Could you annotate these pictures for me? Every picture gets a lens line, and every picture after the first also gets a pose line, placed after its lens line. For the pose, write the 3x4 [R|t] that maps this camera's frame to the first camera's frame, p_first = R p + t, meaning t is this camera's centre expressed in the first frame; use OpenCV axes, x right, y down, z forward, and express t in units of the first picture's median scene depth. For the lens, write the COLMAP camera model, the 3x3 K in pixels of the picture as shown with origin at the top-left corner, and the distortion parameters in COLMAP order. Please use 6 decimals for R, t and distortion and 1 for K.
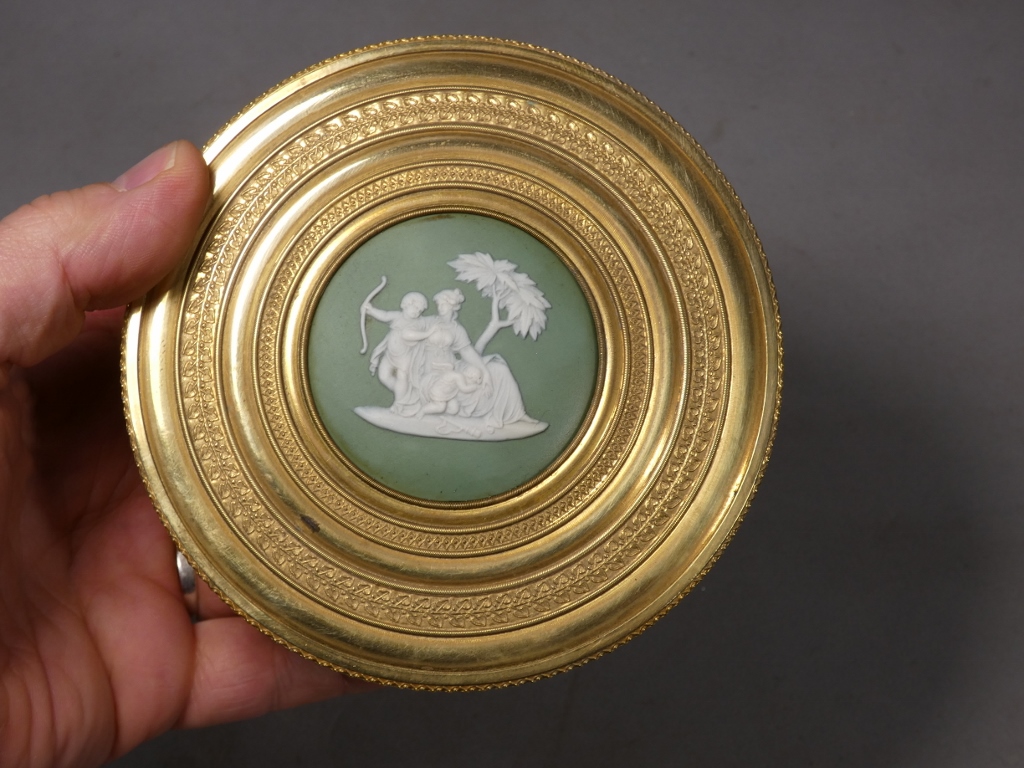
lens RADIAL K [[1908.0, 0, 512.0], [0, 1908.0, 384.0], [0, 0, 1]] dist [-0.052614, -0.203782]
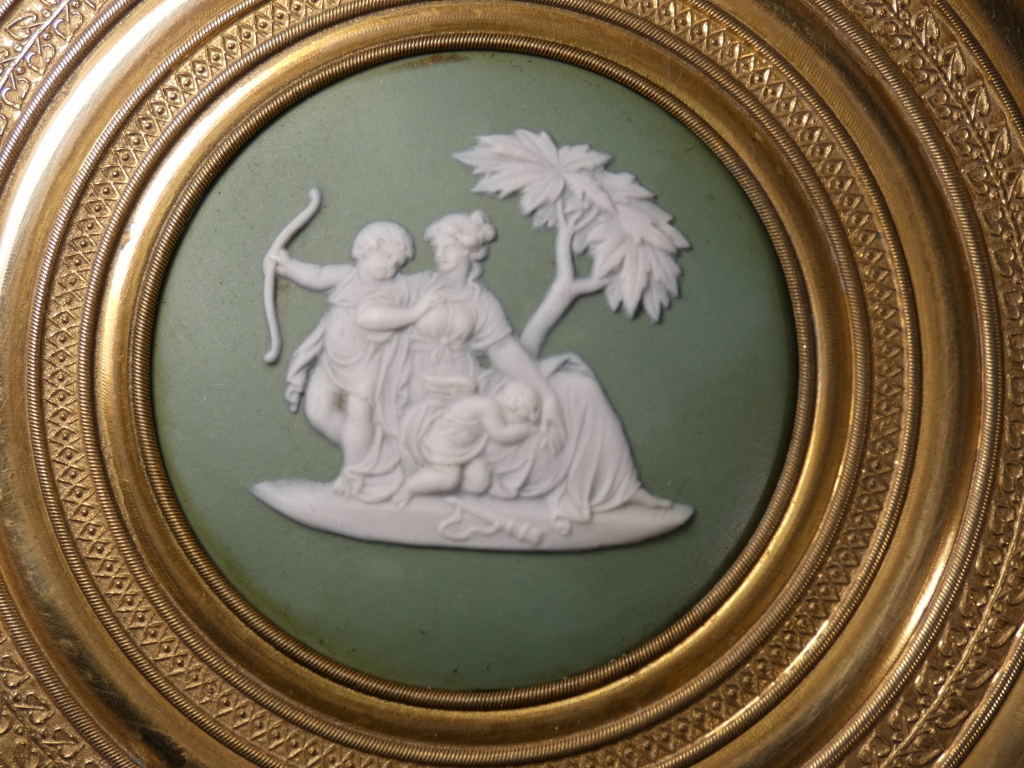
lens RADIAL K [[1908.0, 0, 512.0], [0, 1908.0, 384.0], [0, 0, 1]] dist [-0.052614, -0.203782]
pose [[0.999158, -0.031286, -0.026549, -0.010103], [0.030371, 0.998954, -0.034188, 0.006041], [0.027591, 0.033353, 0.999063, 0.555395]]
